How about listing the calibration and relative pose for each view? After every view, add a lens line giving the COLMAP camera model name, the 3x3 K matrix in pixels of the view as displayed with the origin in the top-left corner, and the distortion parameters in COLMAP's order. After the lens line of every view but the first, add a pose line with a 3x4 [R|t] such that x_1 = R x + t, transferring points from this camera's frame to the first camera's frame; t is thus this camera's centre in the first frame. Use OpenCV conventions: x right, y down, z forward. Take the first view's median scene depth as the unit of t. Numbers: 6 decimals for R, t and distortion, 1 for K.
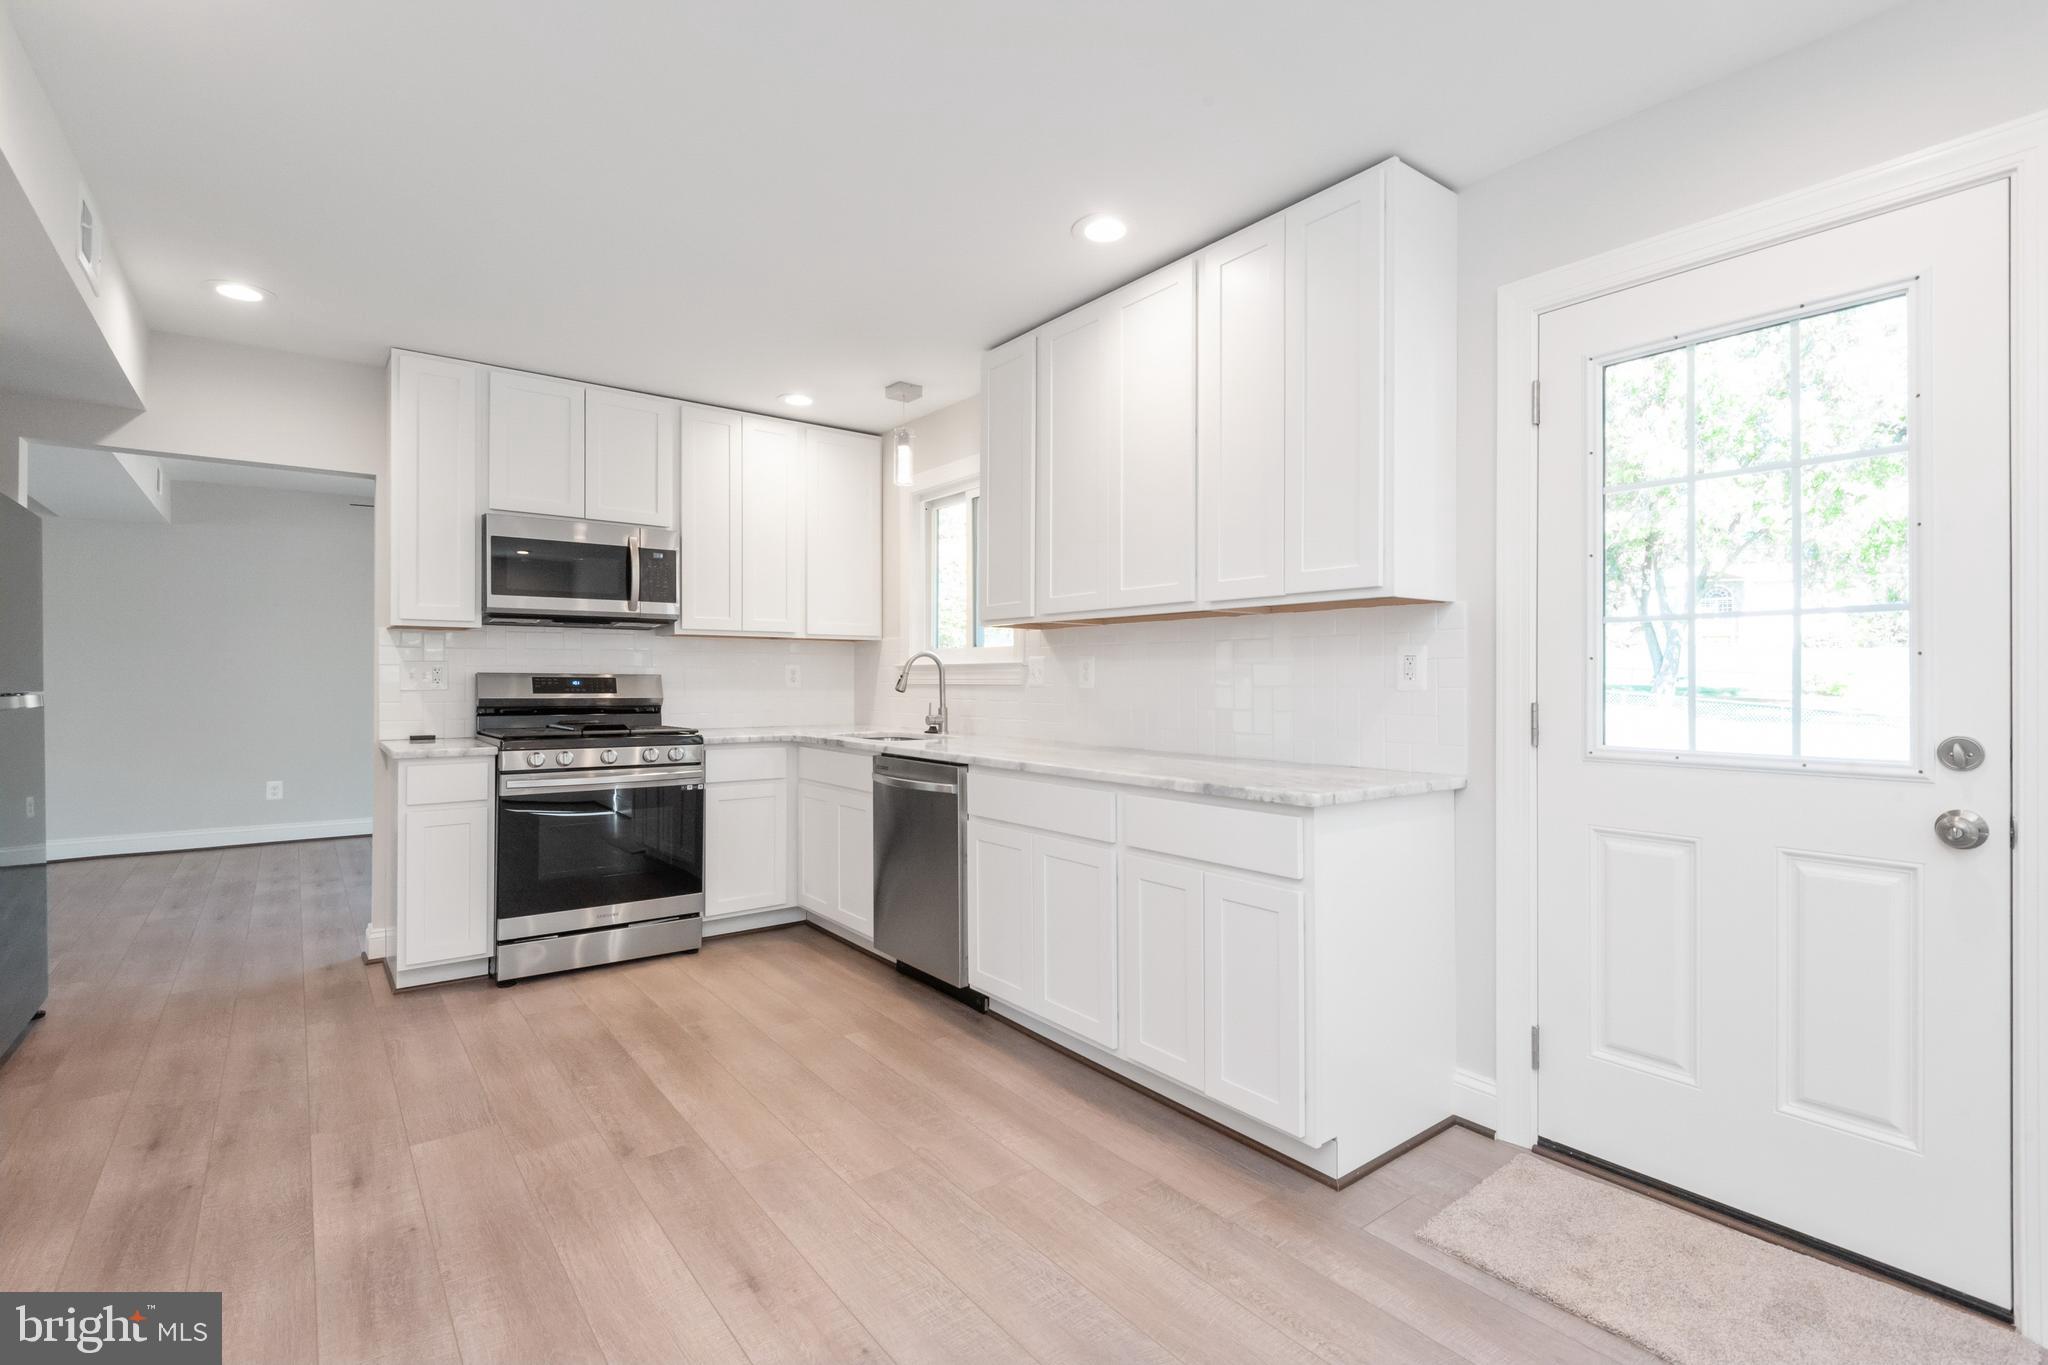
lens RADIAL K [[931.7, 0, 1030.7], [0, 931.7, 677.7], [0, 0, 1]] dist [0.002020, -0.009638]
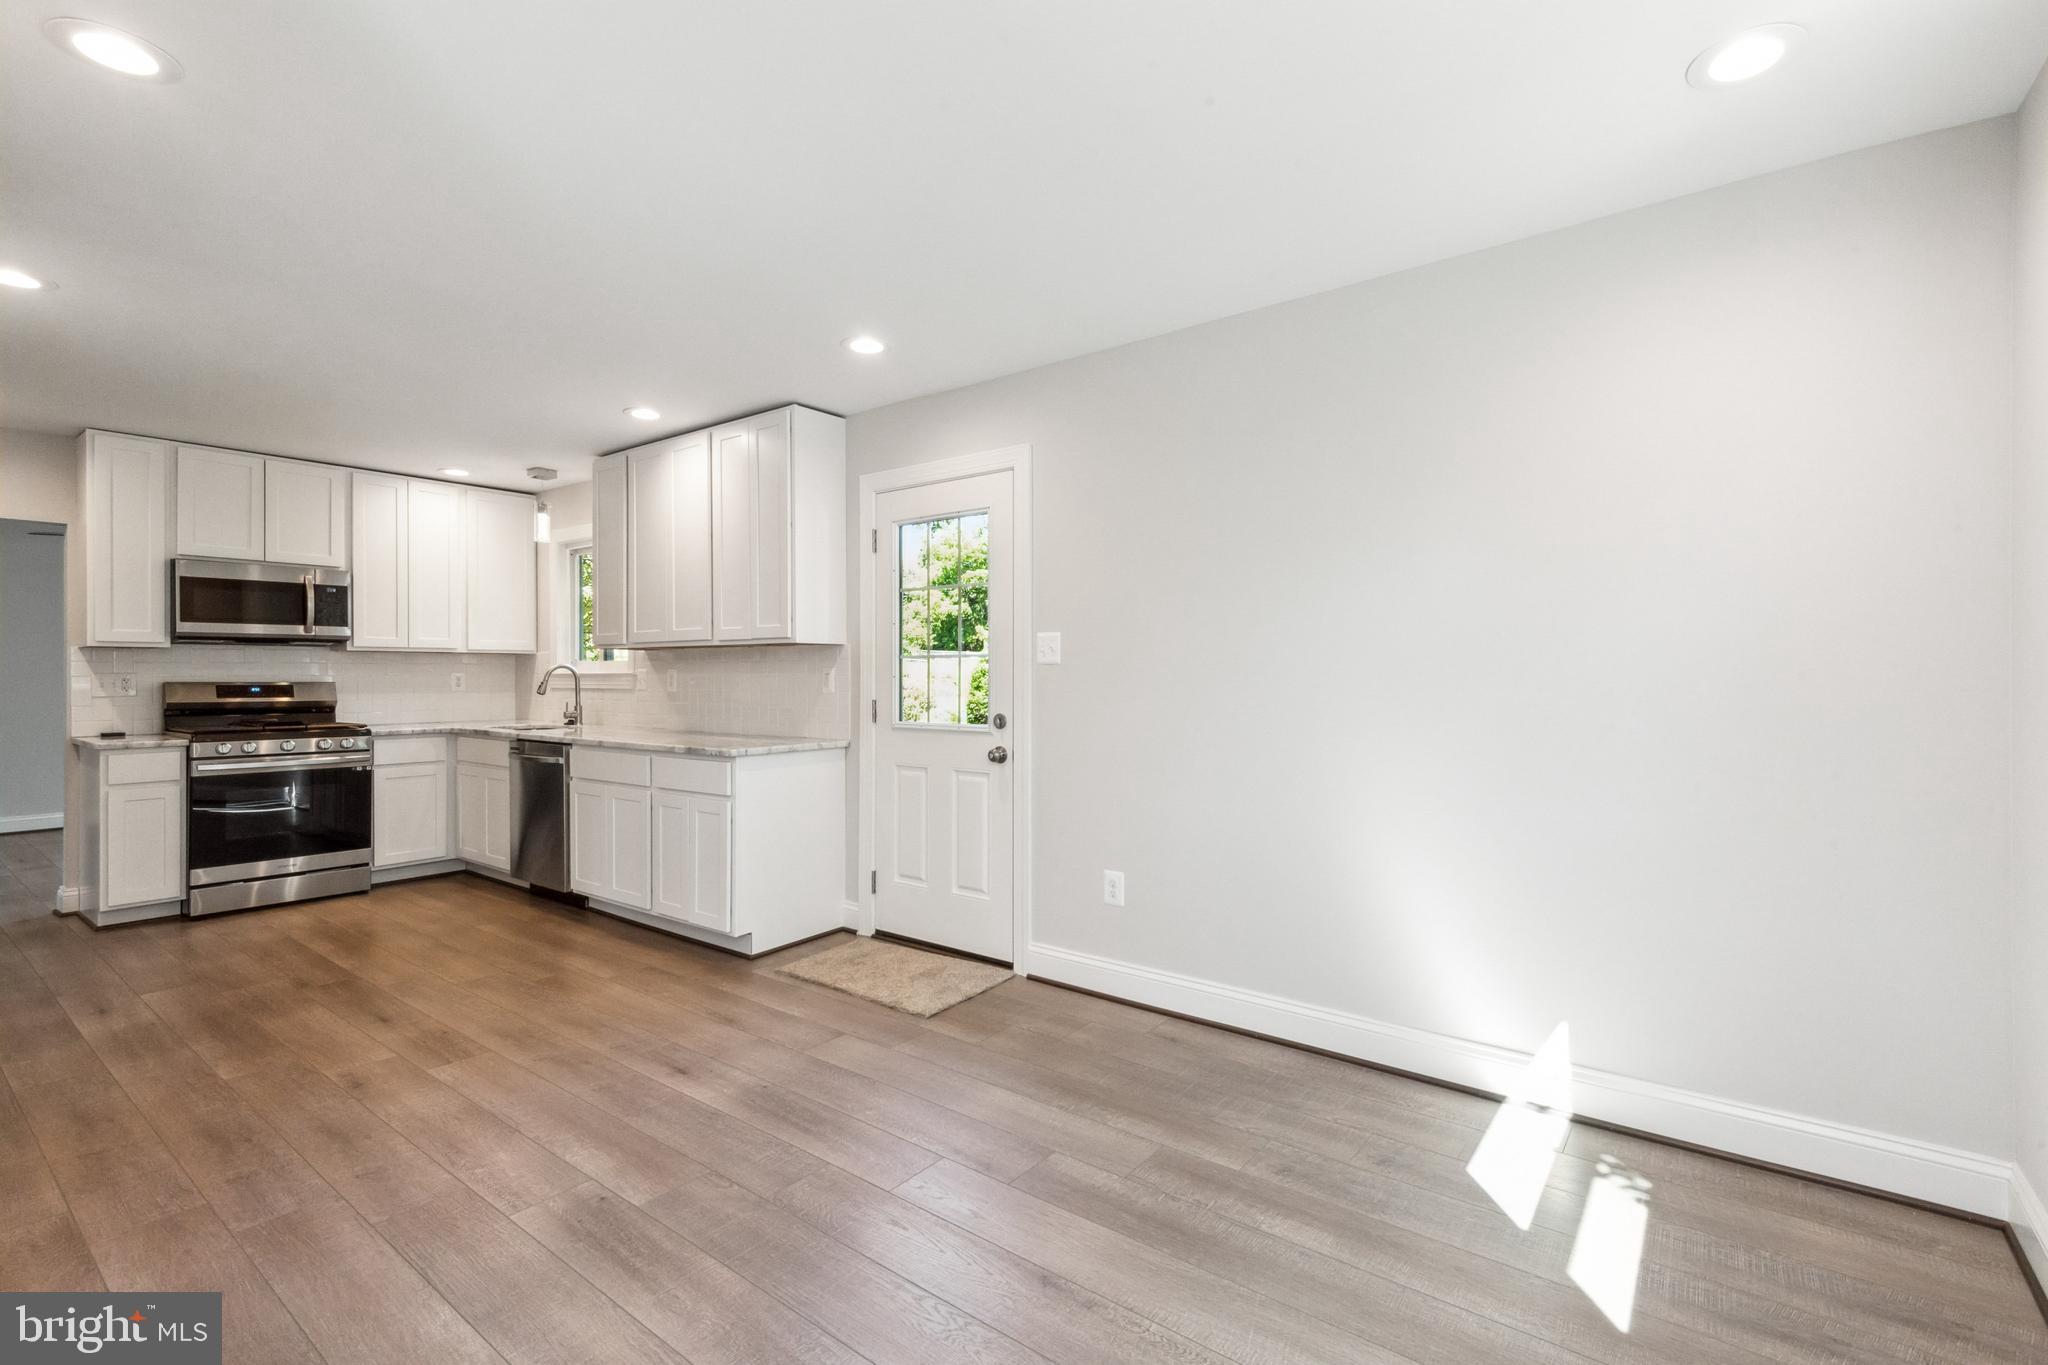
lens RADIAL K [[910.4, 0, 1053.4], [0, 910.4, 673.4], [0, 0, 1]] dist [0.000770, -0.009299]
pose [[0.960813, -0.002685, 0.277183, 0.229773], [0.002511, 0.999996, 0.000983, -0.016095], [-0.277185, -0.000249, 0.960817, -0.523892]]
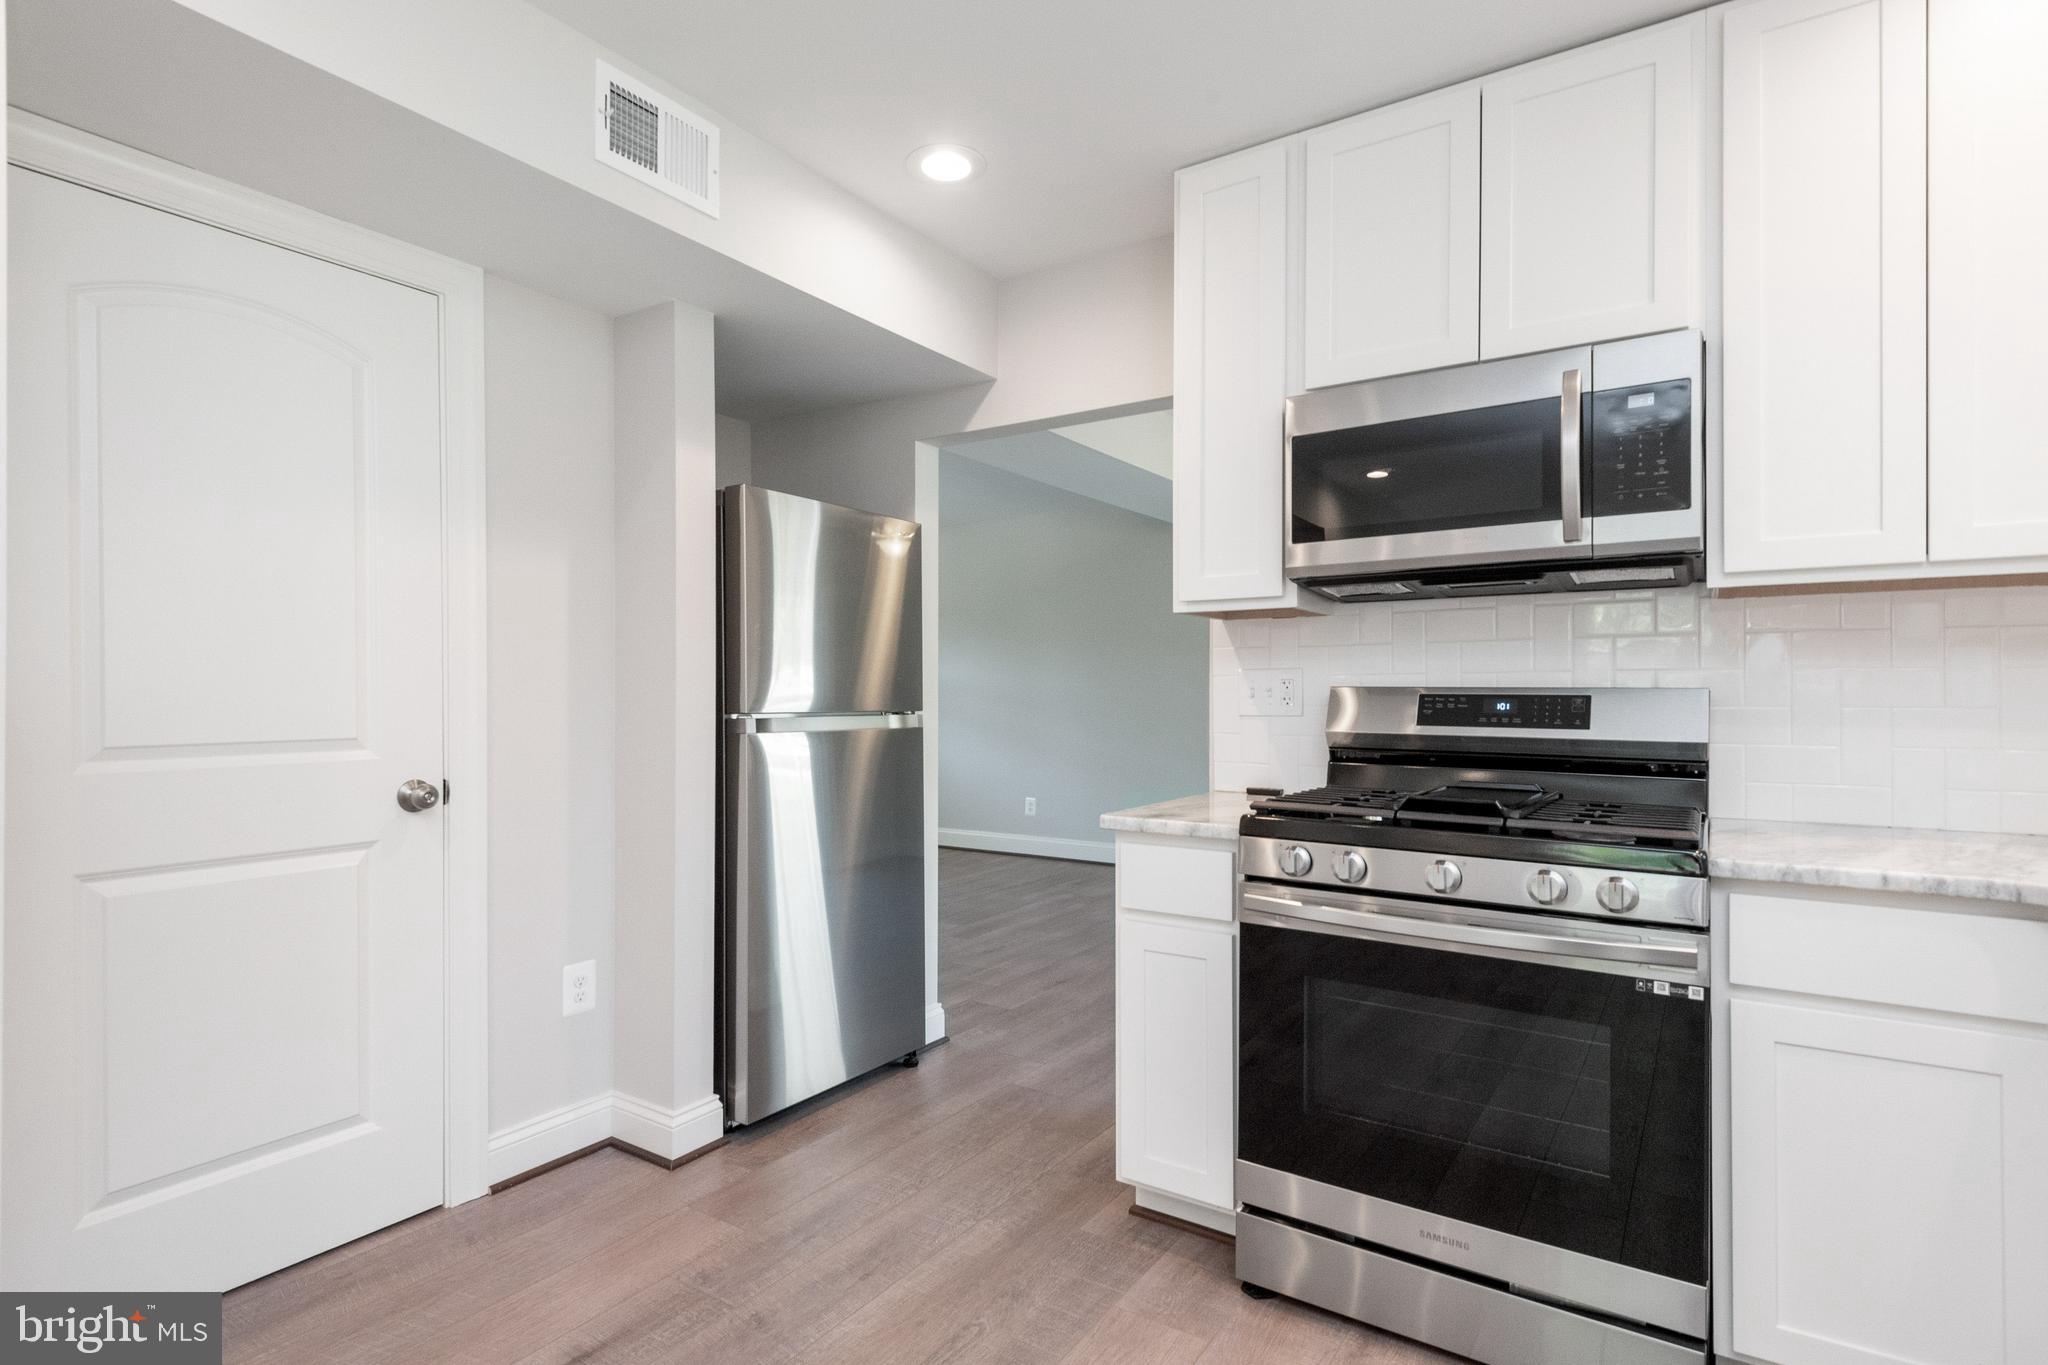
lens RADIAL K [[1043.3, 0, 1020.1], [0, 1043.3, 688.0], [0, 0, 1]] dist [0.018916, -0.000268]
pose [[0.307725, -0.007356, -0.951447, -0.042751], [0.003636, 0.999972, -0.006555, -0.001333], [0.951468, -0.001442, 0.307743, 0.647416]]
